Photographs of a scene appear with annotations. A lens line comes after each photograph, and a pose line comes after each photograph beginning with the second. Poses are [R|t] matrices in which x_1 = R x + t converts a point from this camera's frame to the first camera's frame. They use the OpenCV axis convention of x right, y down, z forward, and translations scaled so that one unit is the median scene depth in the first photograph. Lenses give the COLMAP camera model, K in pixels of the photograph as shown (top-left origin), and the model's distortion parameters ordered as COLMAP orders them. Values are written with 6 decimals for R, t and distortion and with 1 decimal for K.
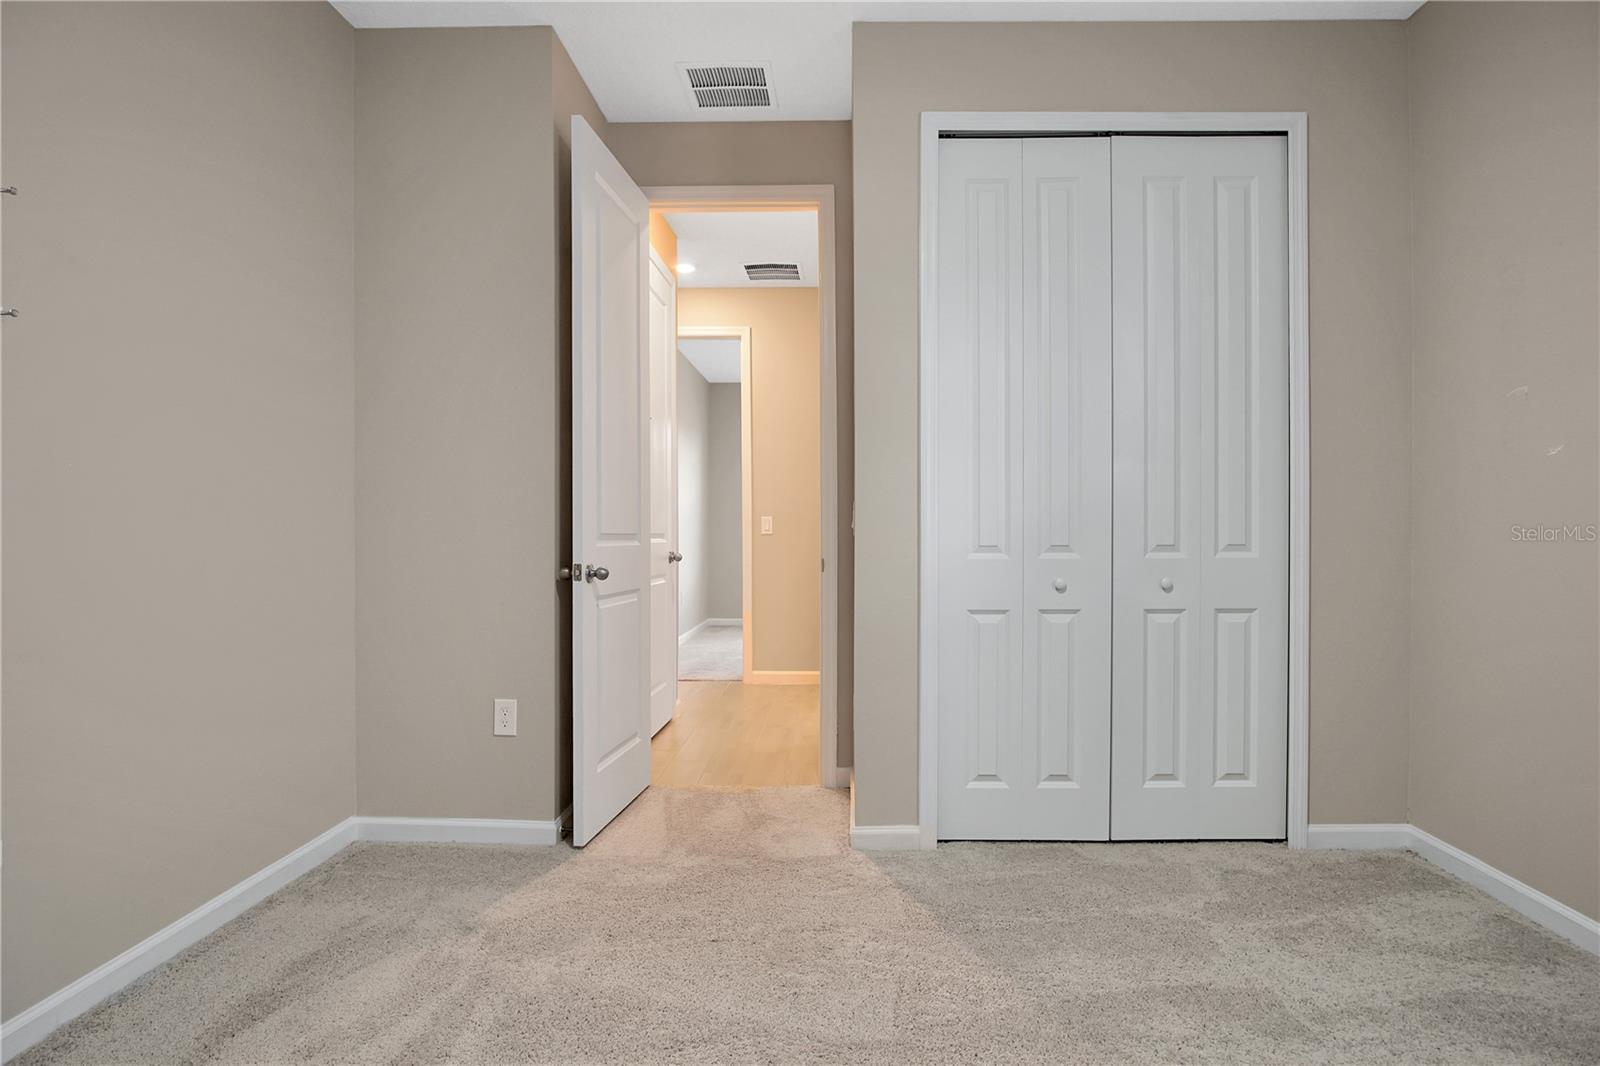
lens RADIAL K [[869.0, 0, 821.9], [0, 869.0, 533.1], [0, 0, 1]] dist [-0.039571, 0.015176]
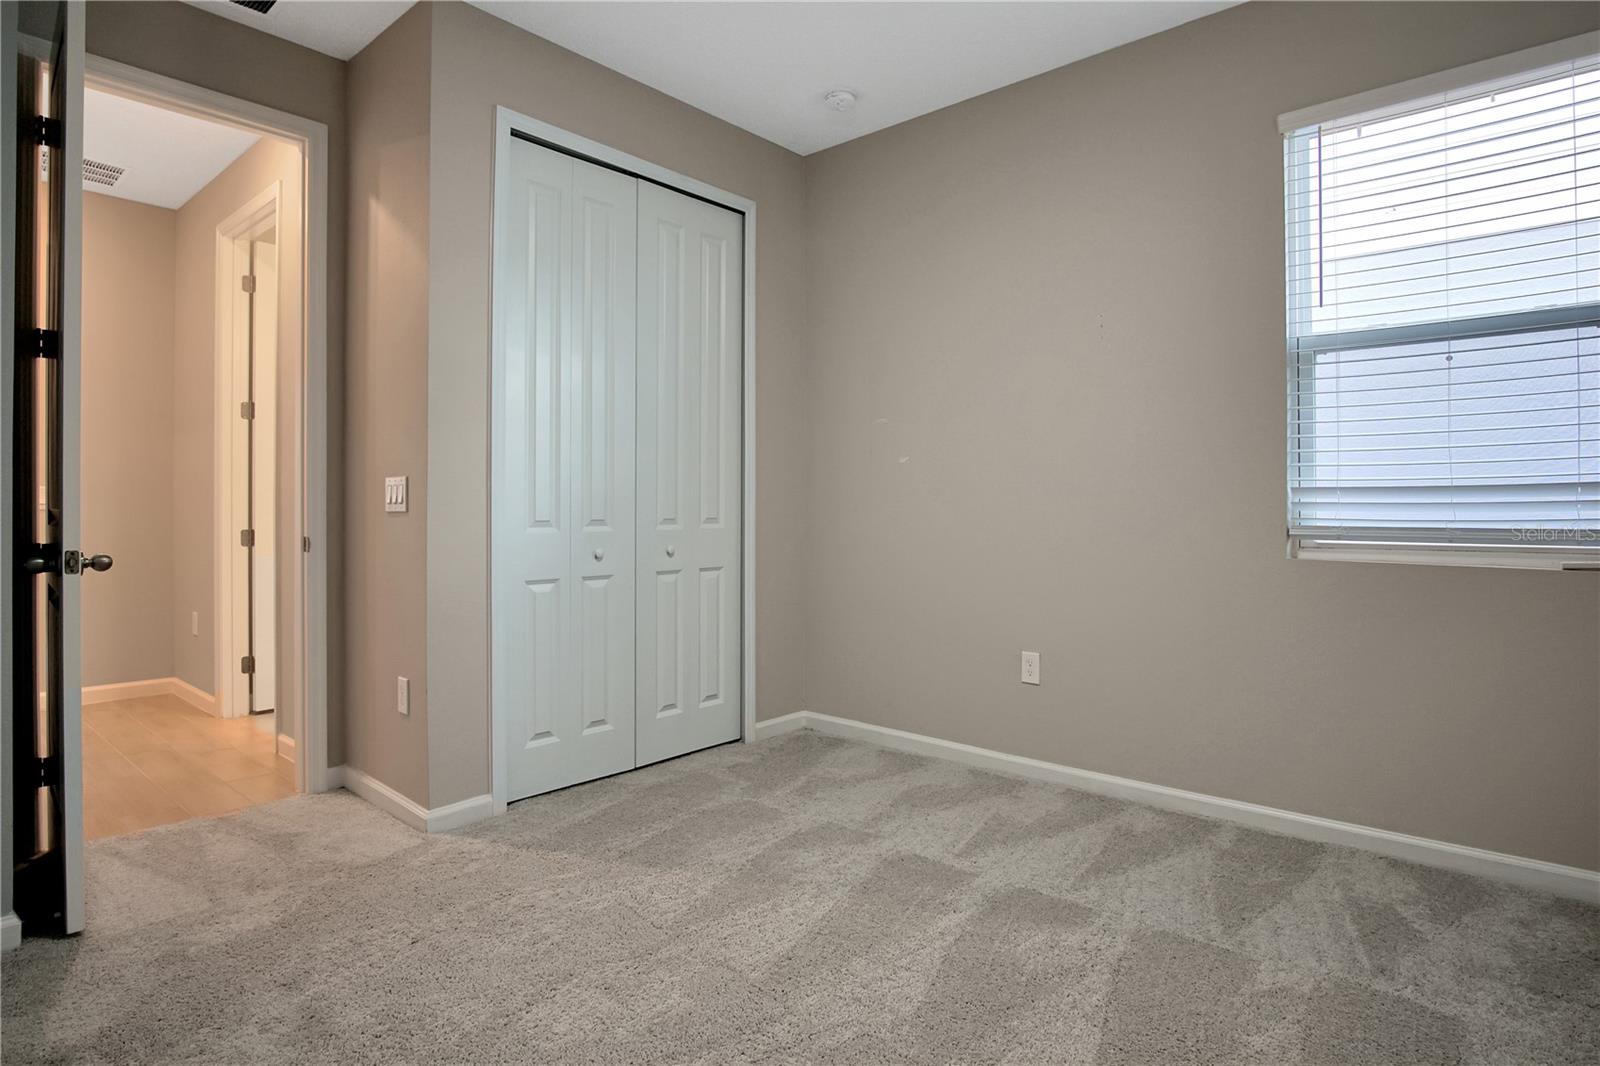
lens RADIAL K [[870.7, 0, 791.3], [0, 870.7, 498.1], [0, 0, 1]] dist [-0.028272, 0.001504]
pose [[0.647658, 0.010523, 0.761859, -0.444029], [0.001243, 0.999889, -0.014867, 0.002763], [-0.761930, 0.010576, 0.647573, 0.058337]]
